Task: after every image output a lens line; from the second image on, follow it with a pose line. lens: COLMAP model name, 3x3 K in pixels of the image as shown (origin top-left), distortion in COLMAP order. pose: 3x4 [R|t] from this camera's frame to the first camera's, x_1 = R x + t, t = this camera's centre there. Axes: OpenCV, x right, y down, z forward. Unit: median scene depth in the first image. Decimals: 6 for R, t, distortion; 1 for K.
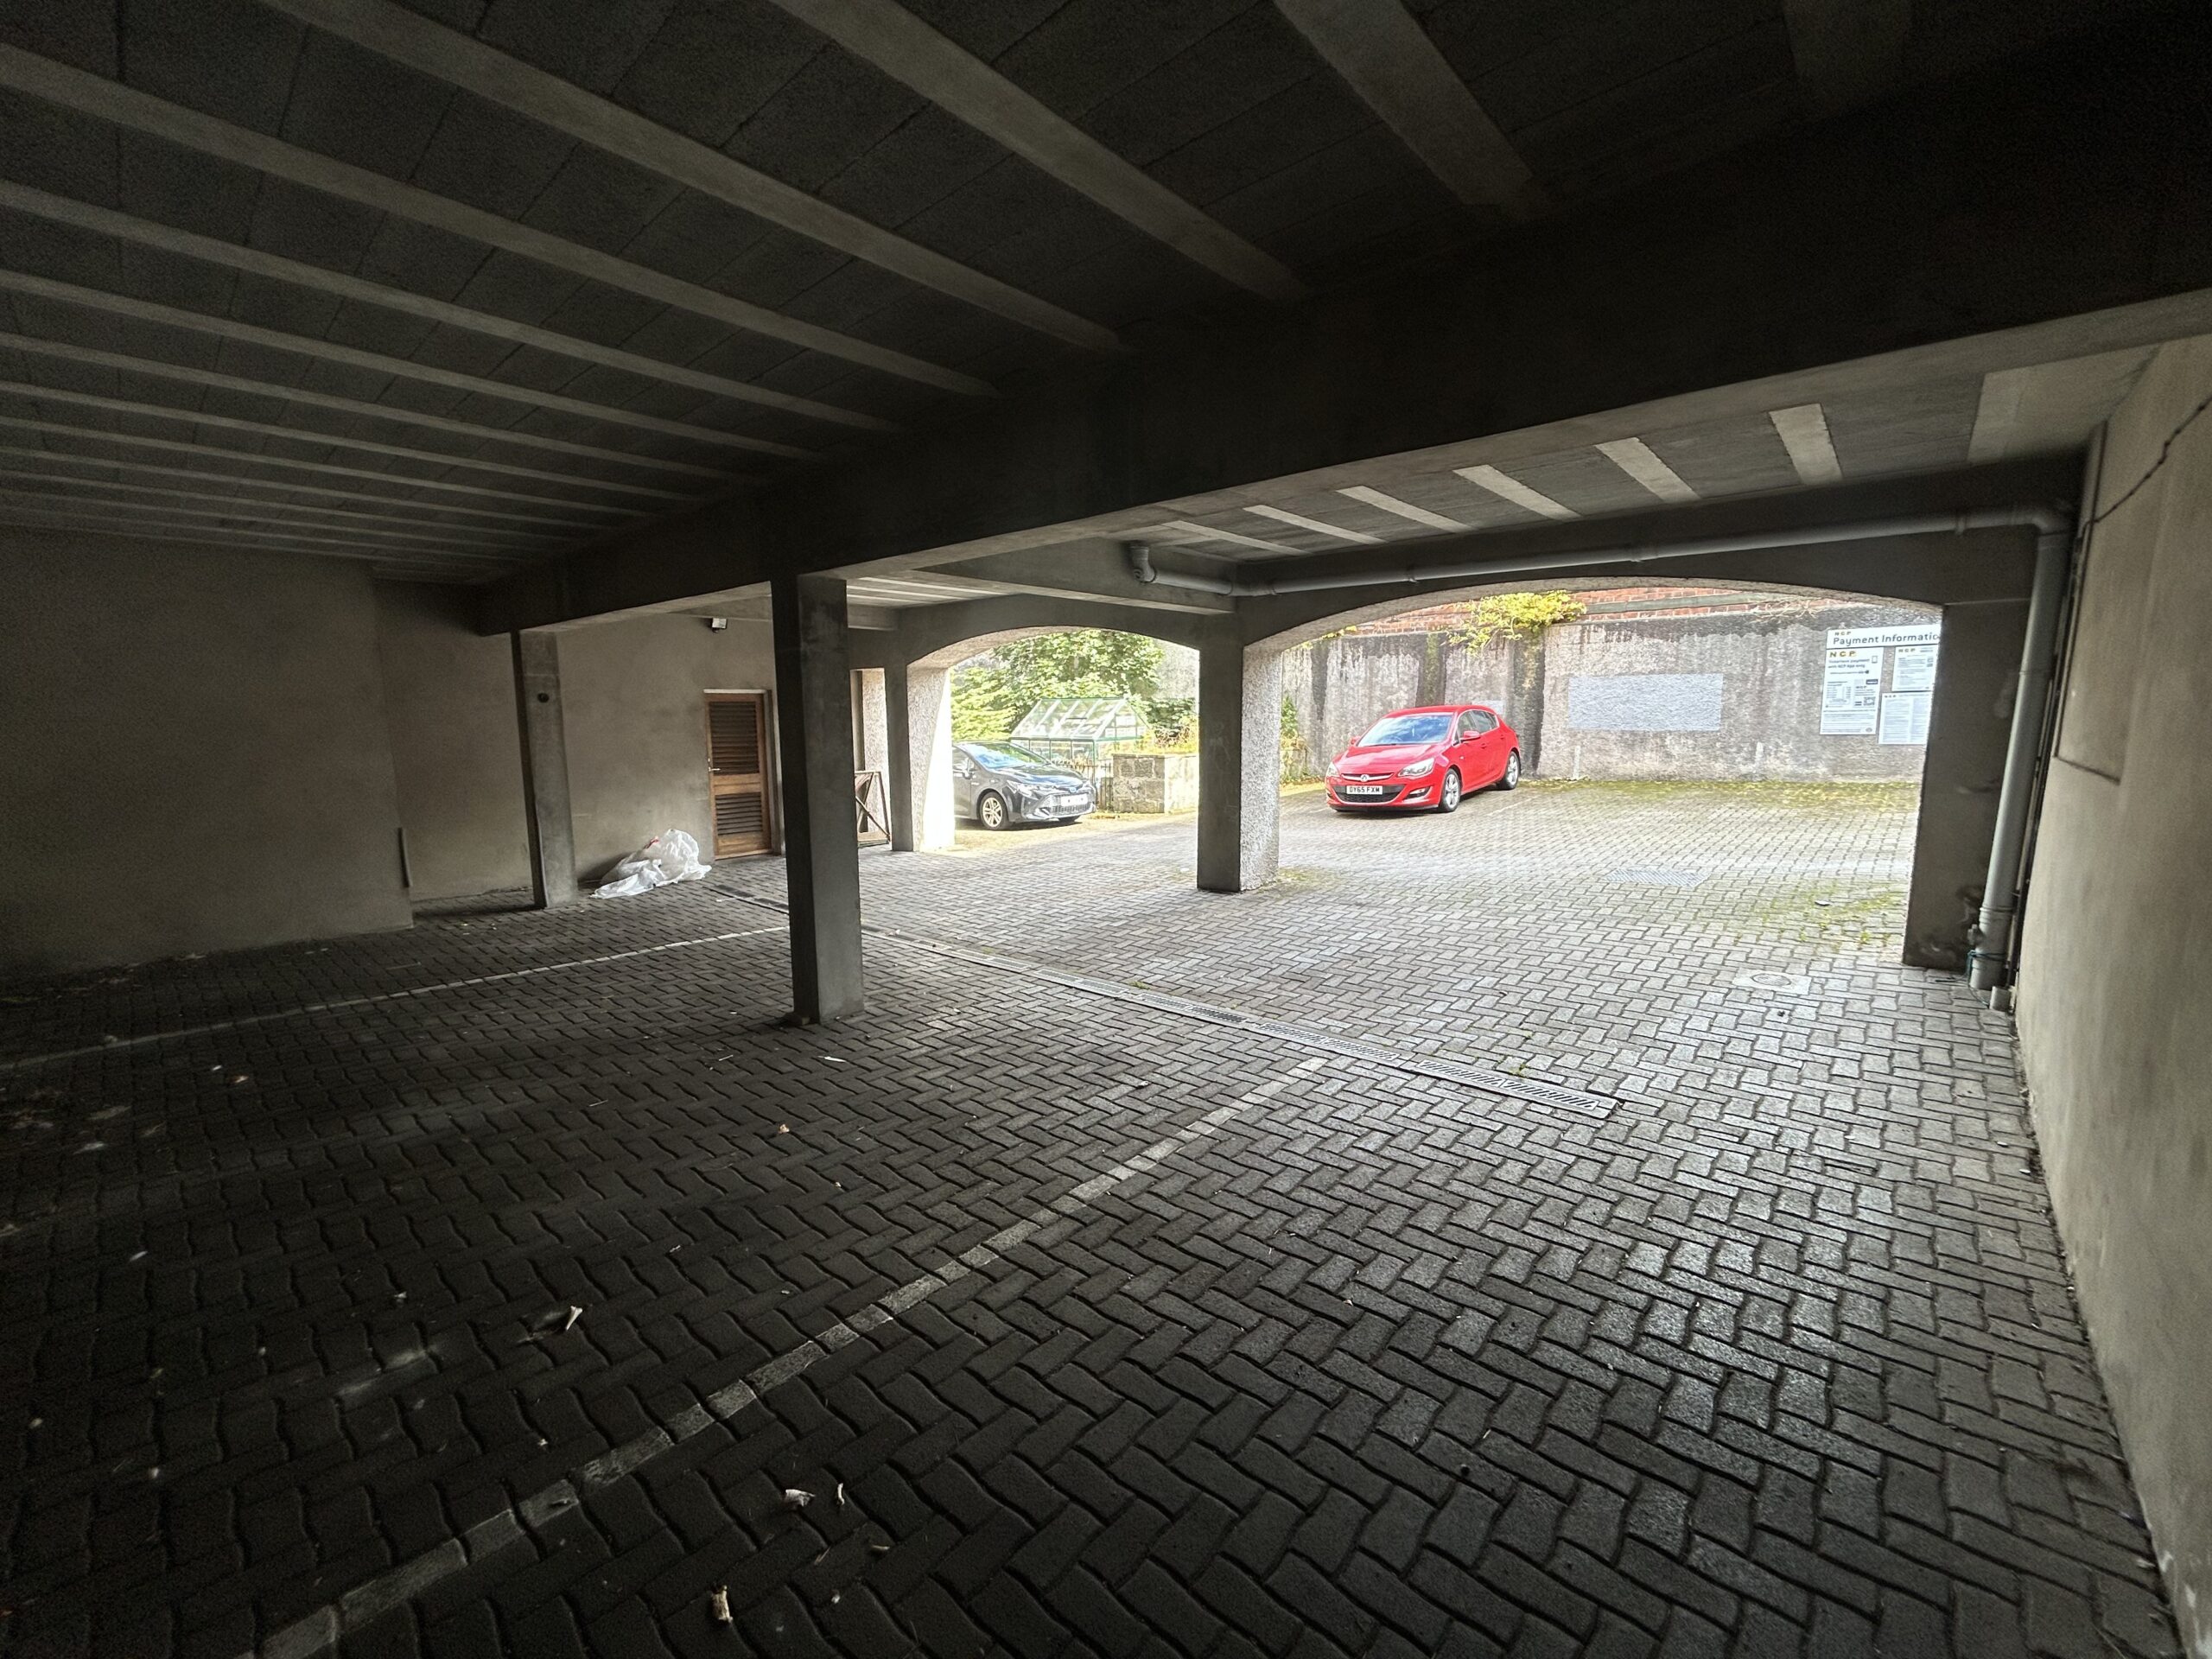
lens RADIAL K [[884.6, 0, 1100.9], [0, 884.6, 830.3], [0, 0, 1]] dist [0.000818, 0.000766]
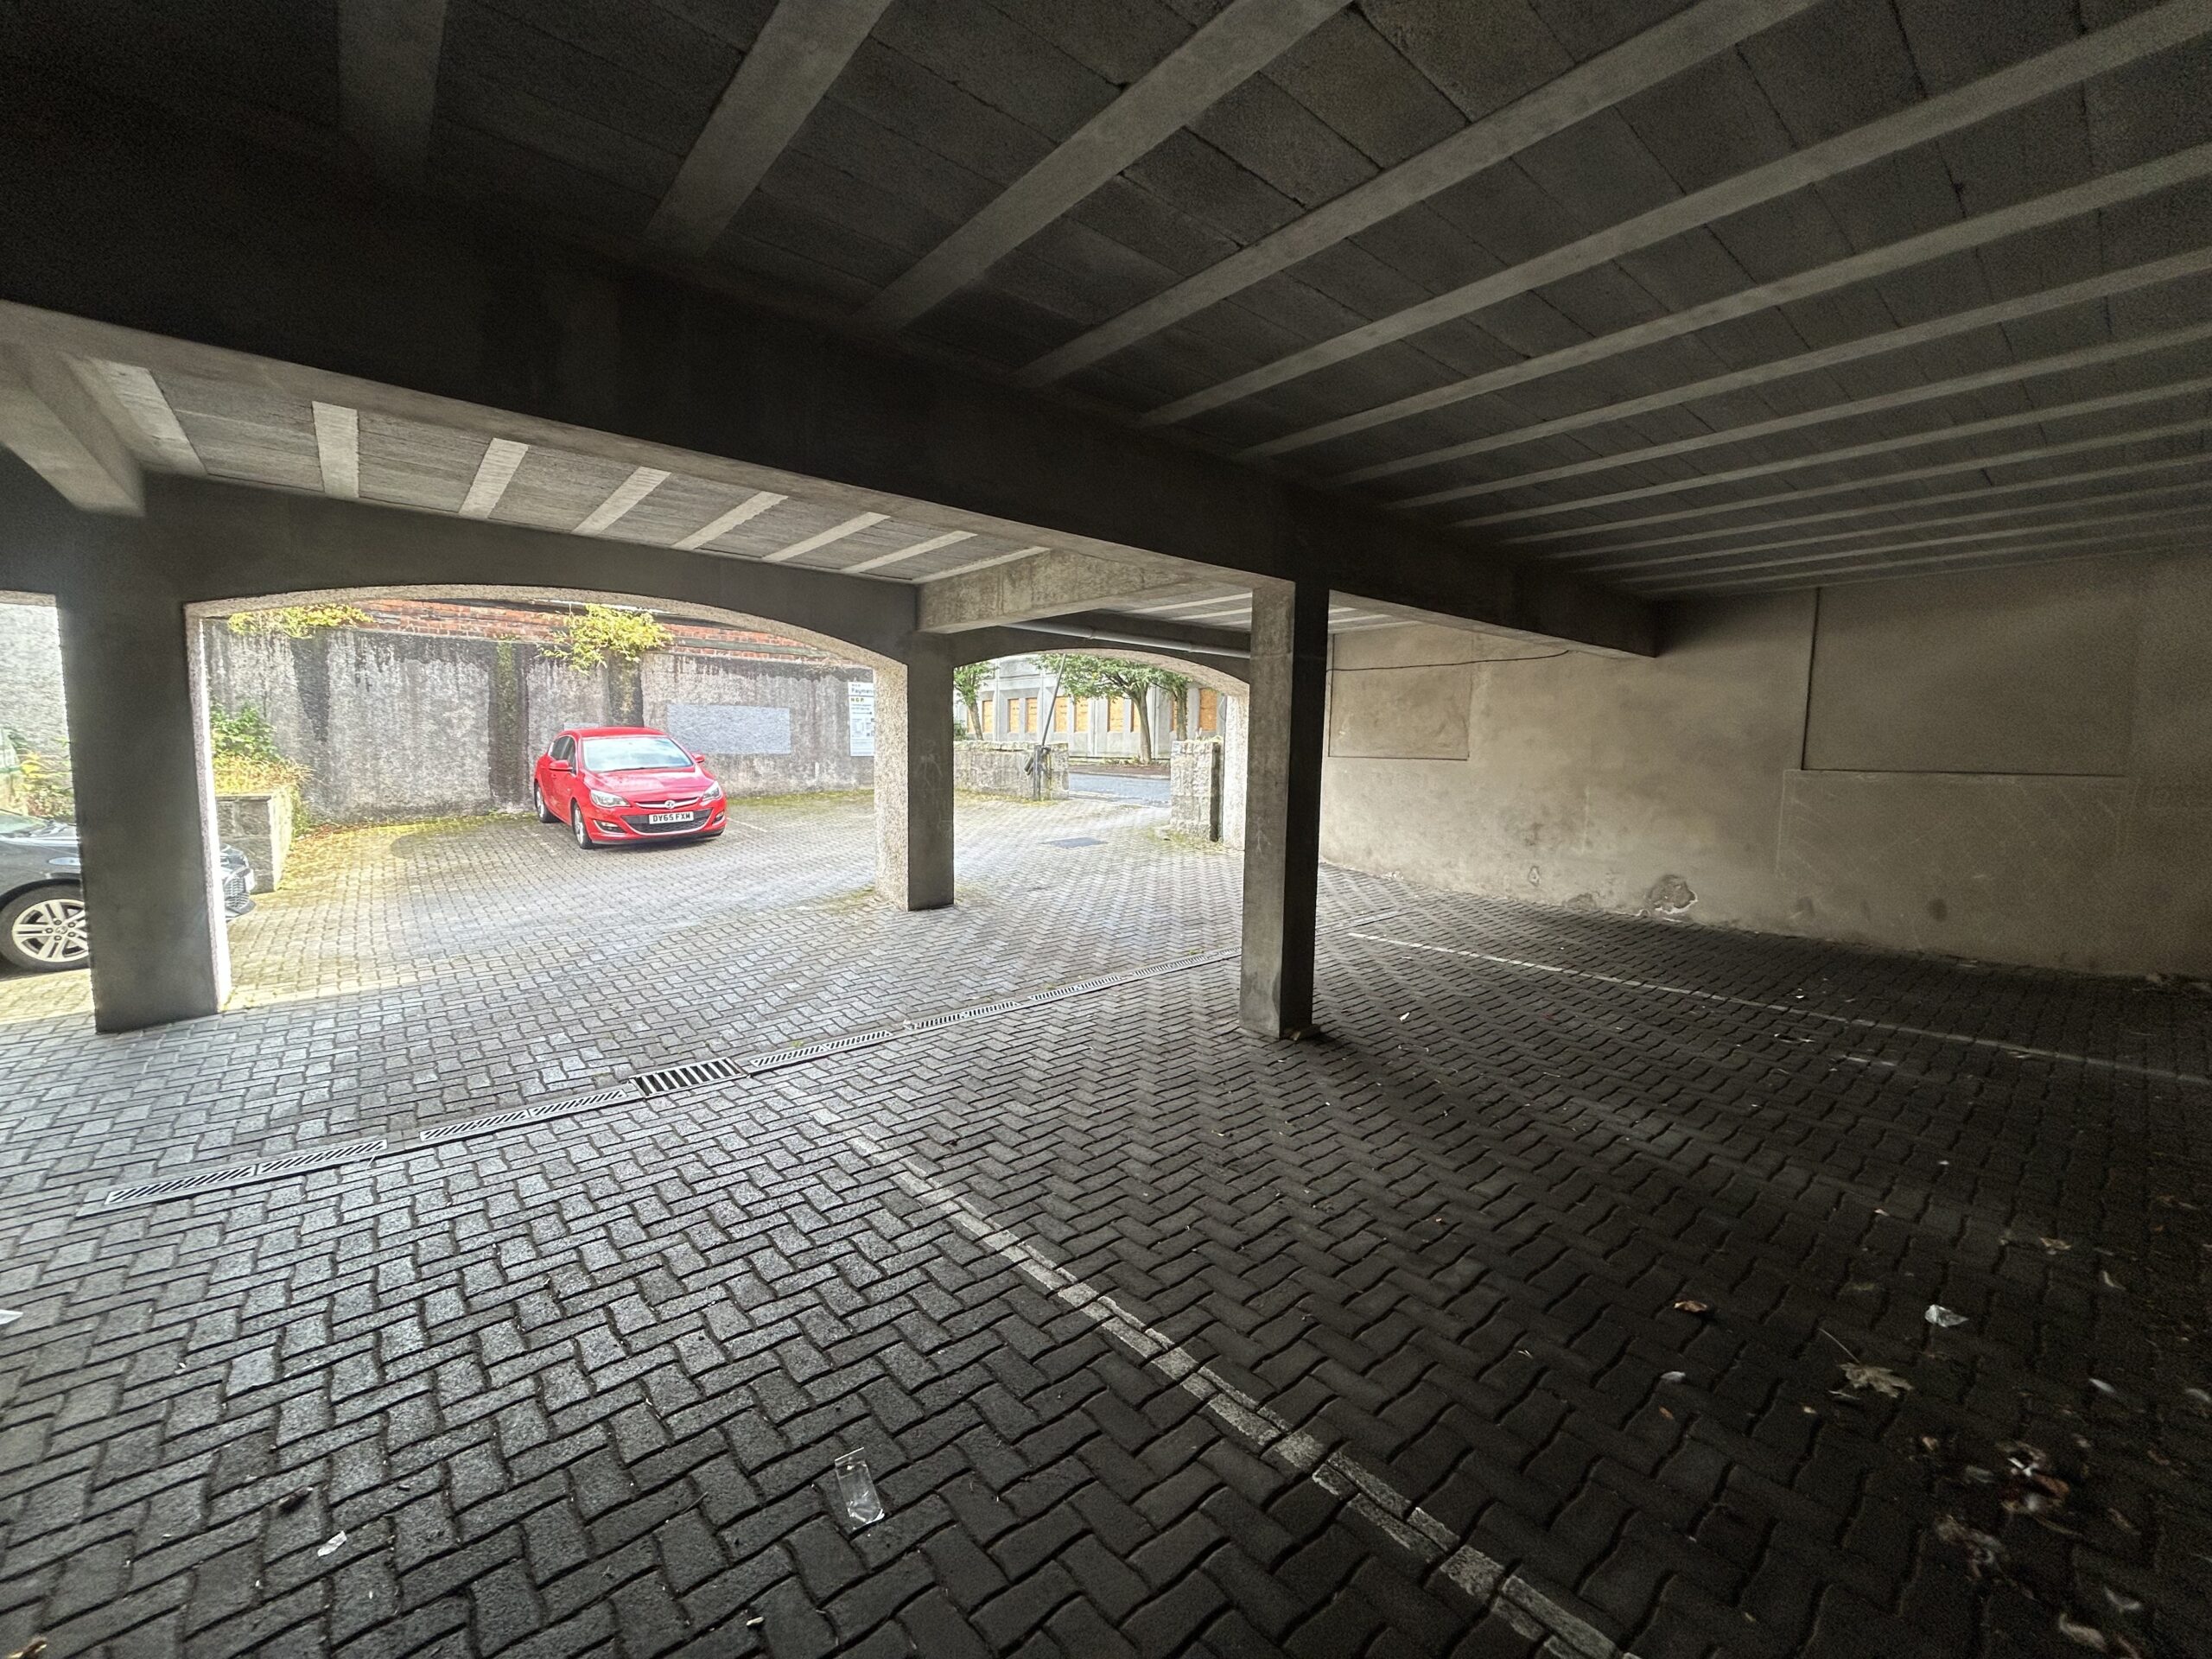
lens RADIAL K [[884.6, 0, 1098.4], [0, 884.6, 834.9], [0, 0, 1]] dist [0.000818, 0.000766]
pose [[0.135953, -0.091224, 0.986506, -0.476239], [0.120052, 0.989931, 0.074996, -0.037973], [-0.983415, 0.108236, 0.145536, 0.381687]]
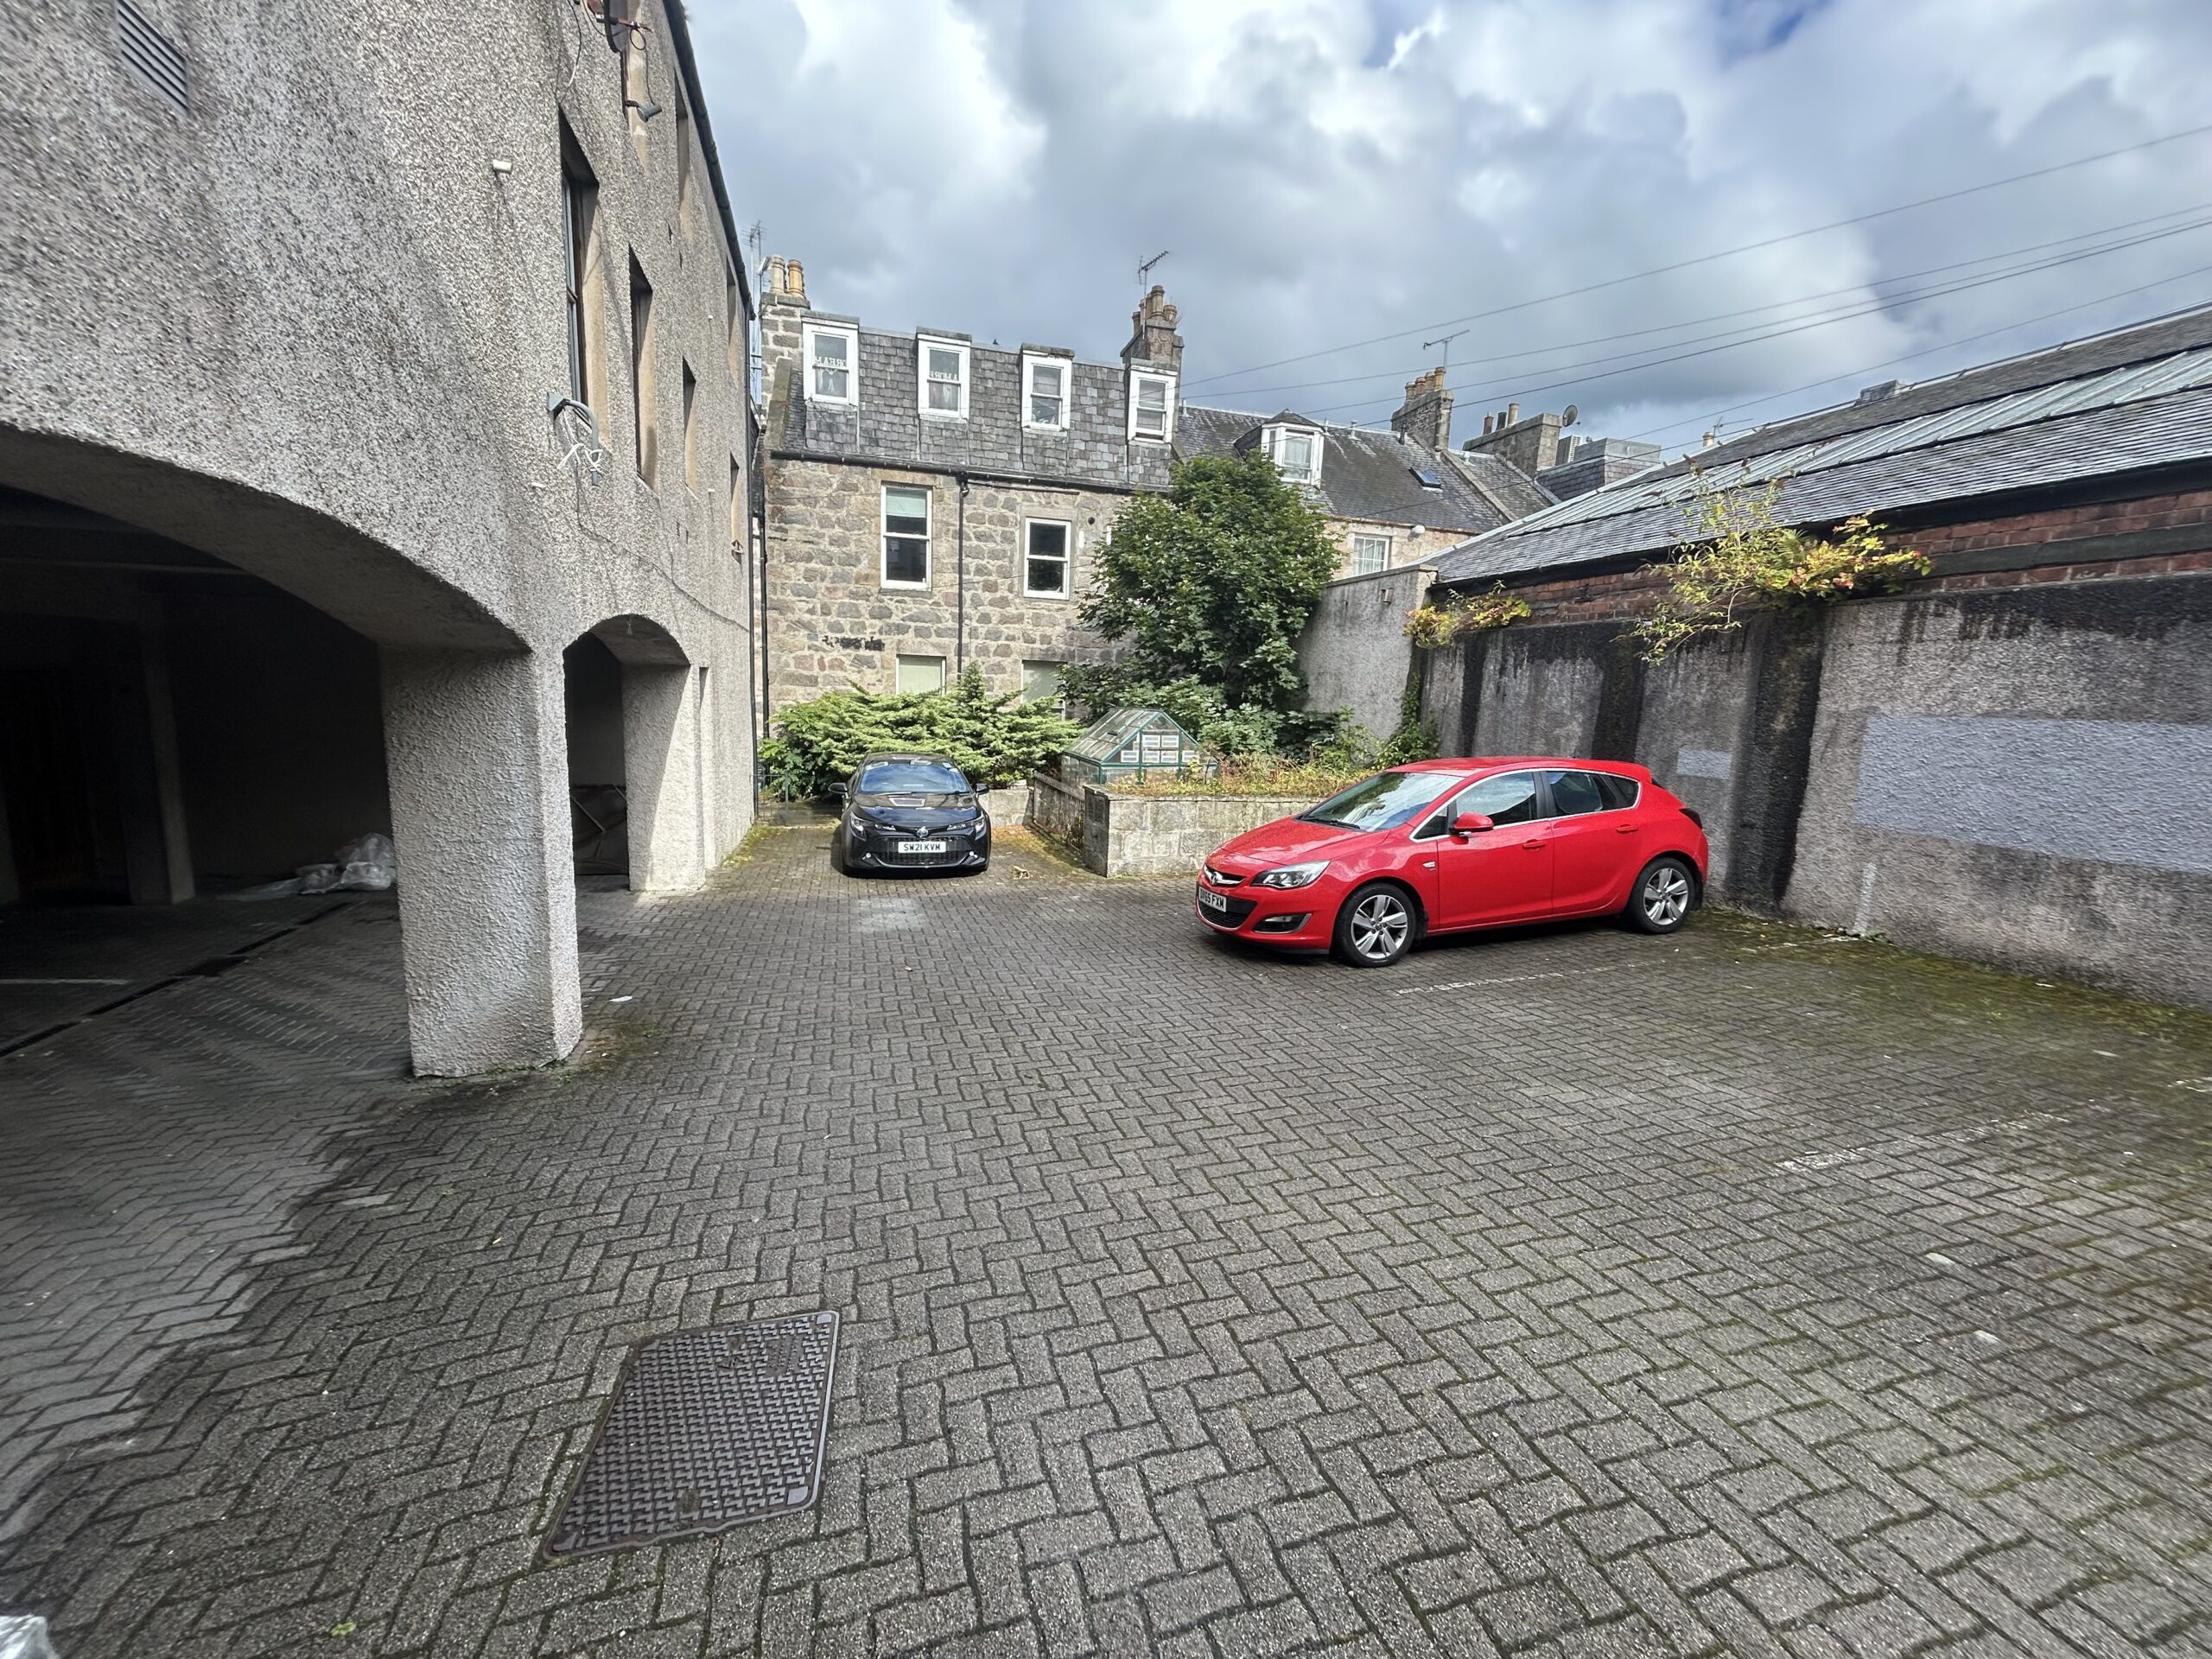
lens RADIAL K [[884.6, 0, 1093.1], [0, 884.6, 829.6], [0, 0, 1]] dist [0.000818, 0.000766]
pose [[0.845751, 0.116886, -0.520618, 0.458276], [-0.111660, 0.992879, 0.041522, -0.091760], [0.521764, 0.023015, 0.852779, 0.415248]]
